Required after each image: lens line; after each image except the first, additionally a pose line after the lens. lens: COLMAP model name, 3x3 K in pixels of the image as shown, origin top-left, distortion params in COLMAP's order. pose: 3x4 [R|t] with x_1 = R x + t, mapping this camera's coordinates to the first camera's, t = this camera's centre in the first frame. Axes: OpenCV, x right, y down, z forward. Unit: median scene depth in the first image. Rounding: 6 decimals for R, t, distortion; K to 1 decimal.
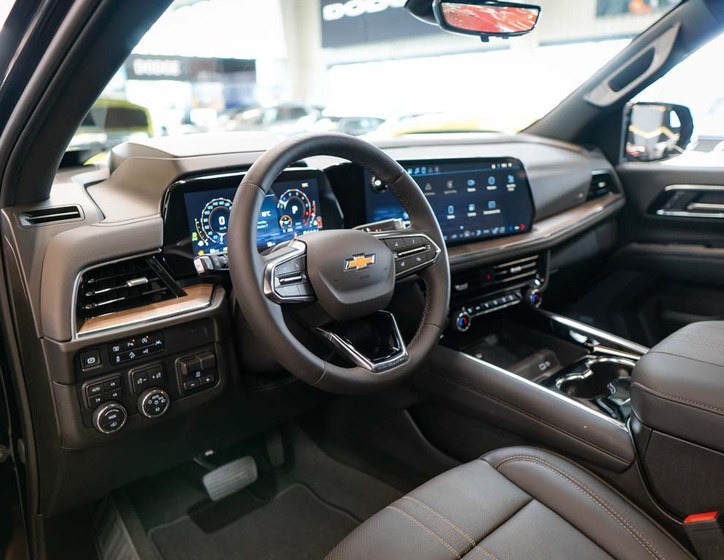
lens RADIAL K [[596.4, 0, 362.0], [0, 596.4, 280.0], [0, 0, 1]] dist [-0.002834, 0.000236]
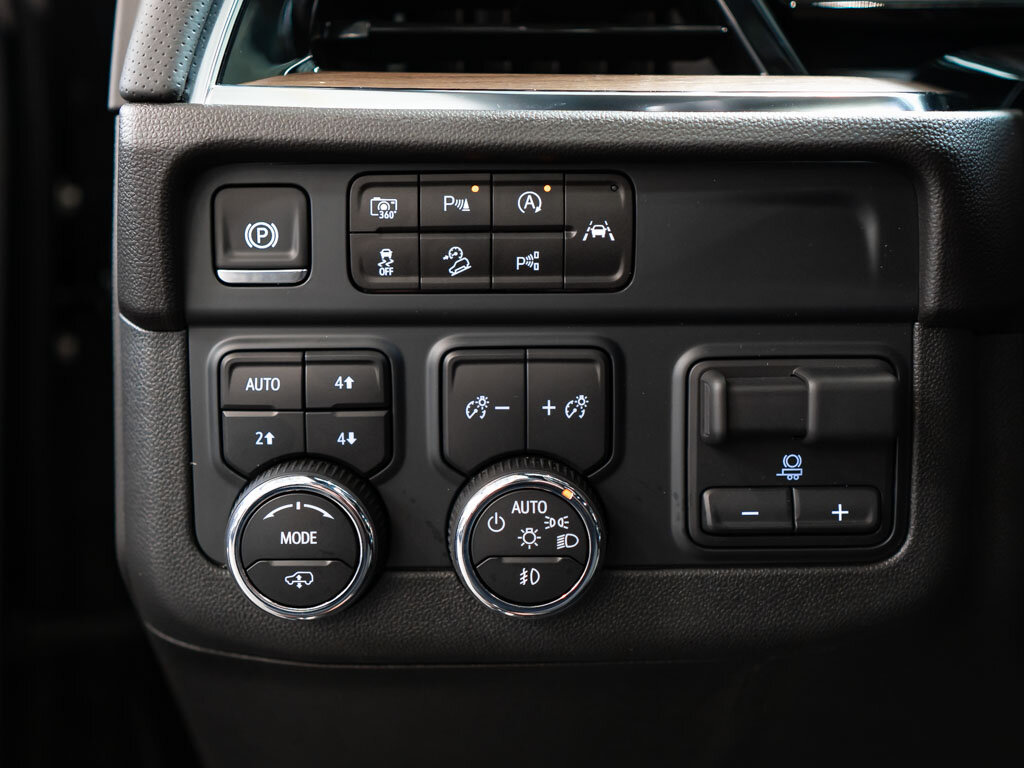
lens RADIAL K [[783.7, 0, 512.0], [0, 783.7, 384.0], [0, 0, 1]] dist [0.001765, -0.000373]
pose [[0.739333, 0.113027, -0.663786, -0.168234], [-0.183342, 0.982355, -0.036935, 0.148028], [0.647899, 0.149007, 0.747010, 0.709526]]
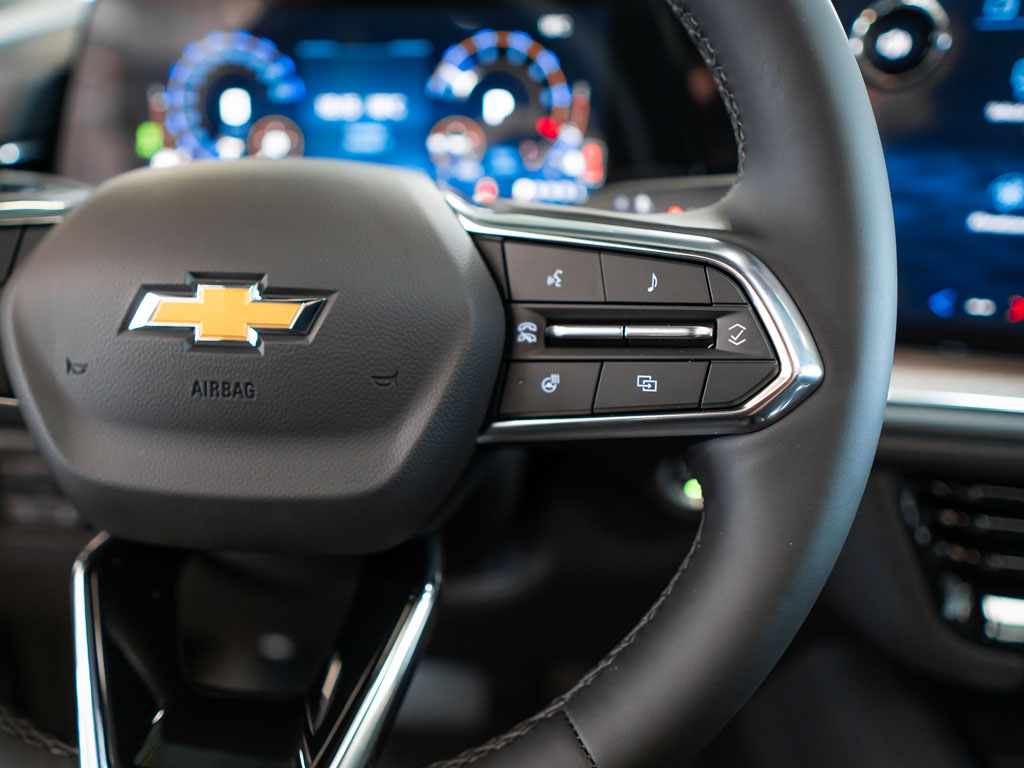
lens RADIAL K [[783.7, 0, 512.0], [0, 783.7, 384.0], [0, 0, 1]] dist [0.001765, -0.000373]
pose [[0.660312, 0.298735, -0.689017, 0.234216], [-0.207578, 0.954335, 0.214838, -0.078140], [0.721733, 0.001164, 0.692170, 0.810697]]
